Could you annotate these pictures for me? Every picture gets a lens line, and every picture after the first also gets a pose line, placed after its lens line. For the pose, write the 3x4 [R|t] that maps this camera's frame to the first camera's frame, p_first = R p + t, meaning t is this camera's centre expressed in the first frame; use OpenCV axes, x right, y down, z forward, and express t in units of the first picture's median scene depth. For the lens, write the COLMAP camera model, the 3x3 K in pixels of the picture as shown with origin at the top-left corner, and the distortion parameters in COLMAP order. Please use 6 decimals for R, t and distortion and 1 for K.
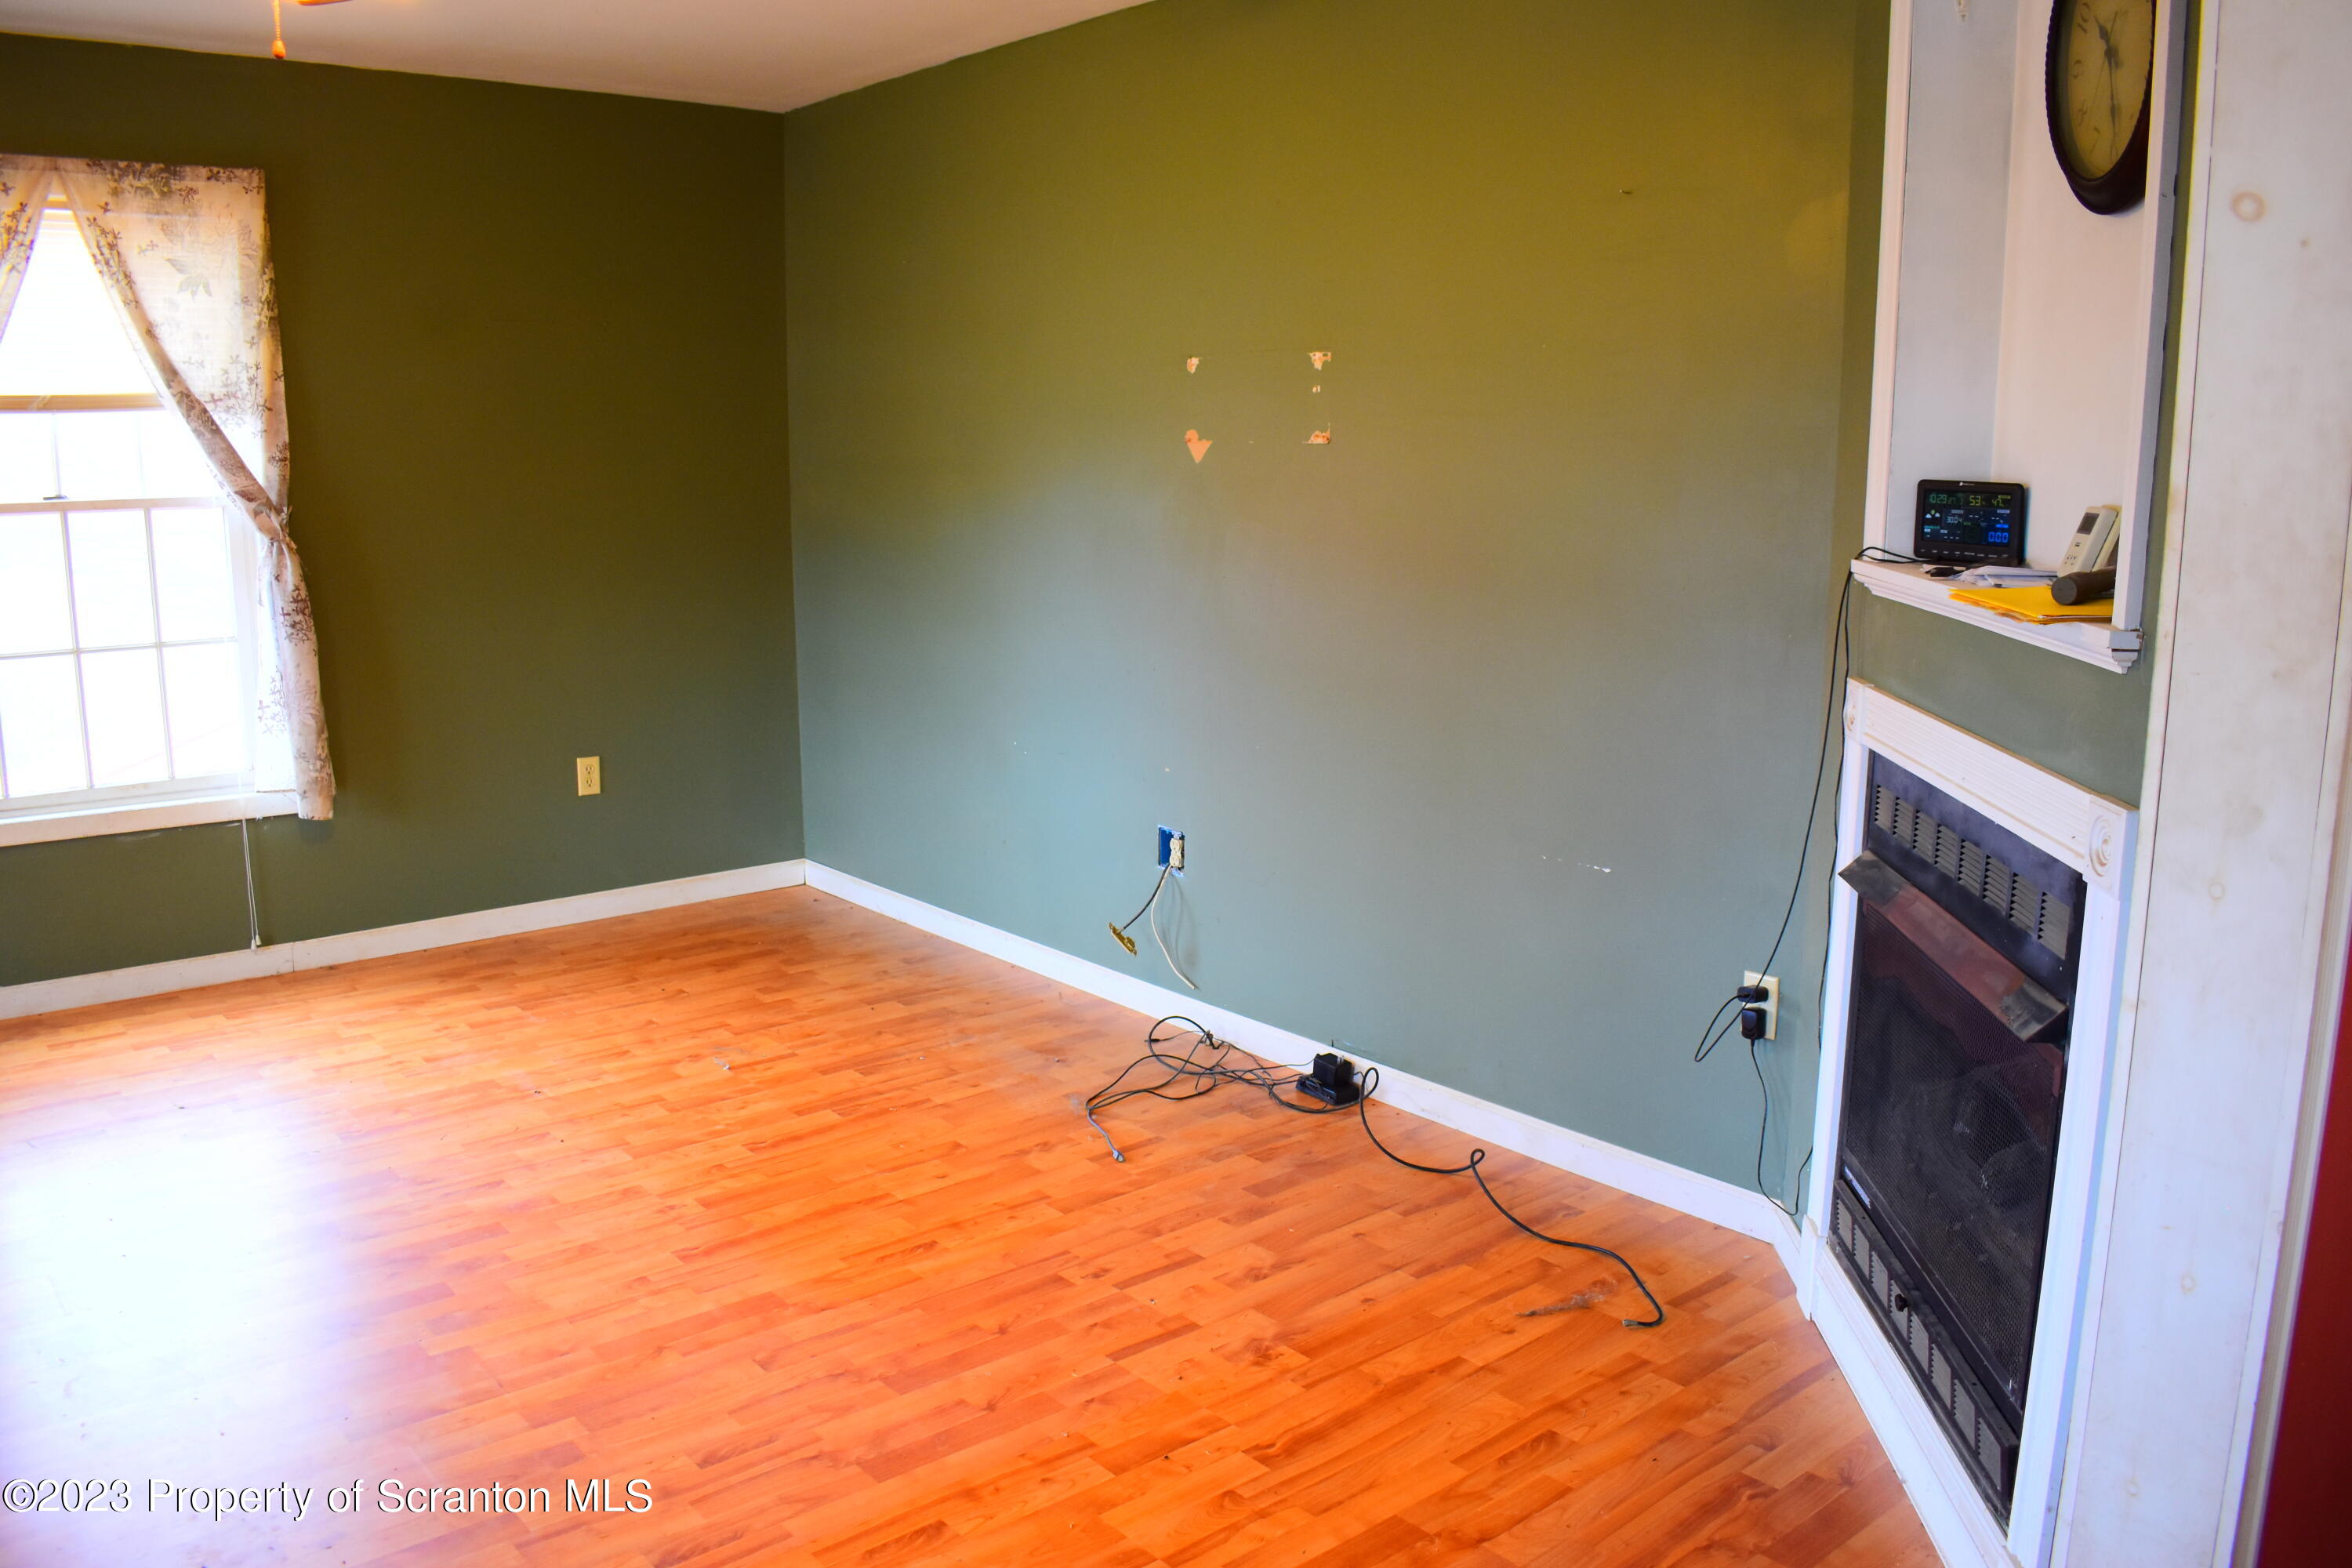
lens RADIAL K [[1859.2, 0, 1183.8], [0, 1859.2, 783.5], [0, 0, 1]] dist [-0.068833, -0.003348]
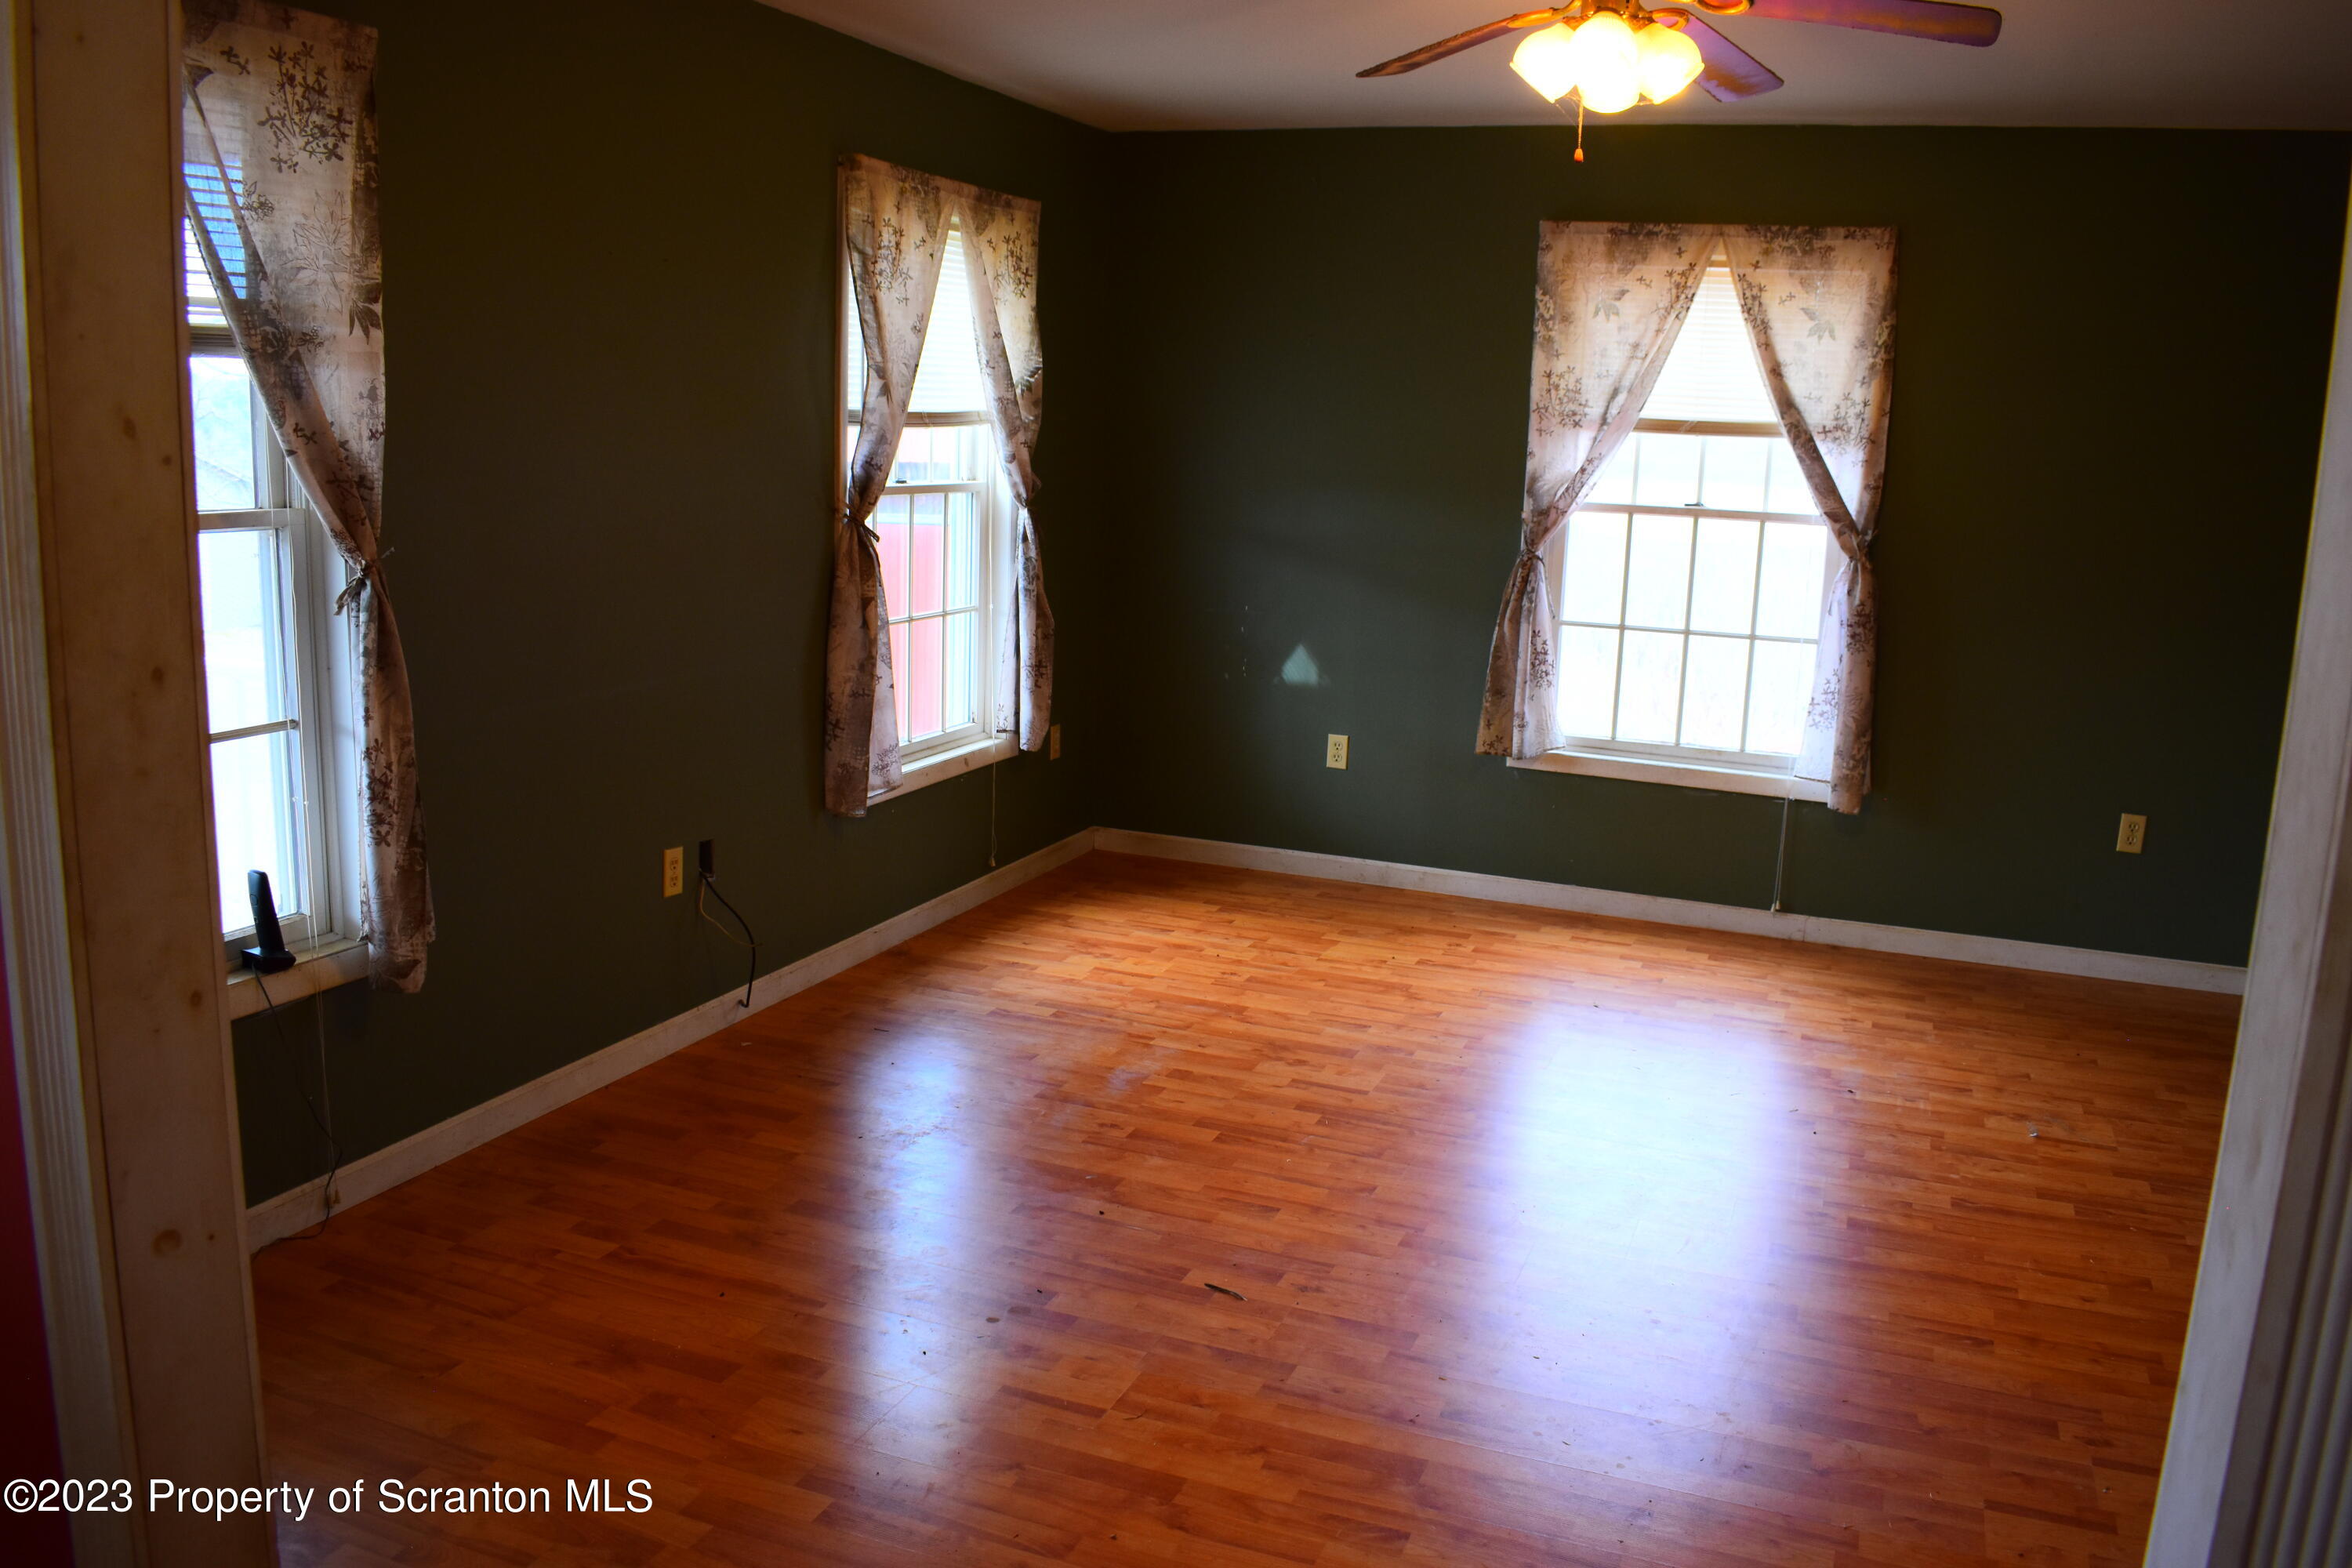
lens RADIAL K [[1859.2, 0, 1188.9], [0, 1859.2, 778.4], [0, 0, 1]] dist [-0.068833, -0.003348]
pose [[0.487692, 0.185287, -0.853127, 0.302228], [-0.199853, 0.974963, 0.097501, -0.032255], [0.849832, 0.122949, 0.512512, 0.098856]]
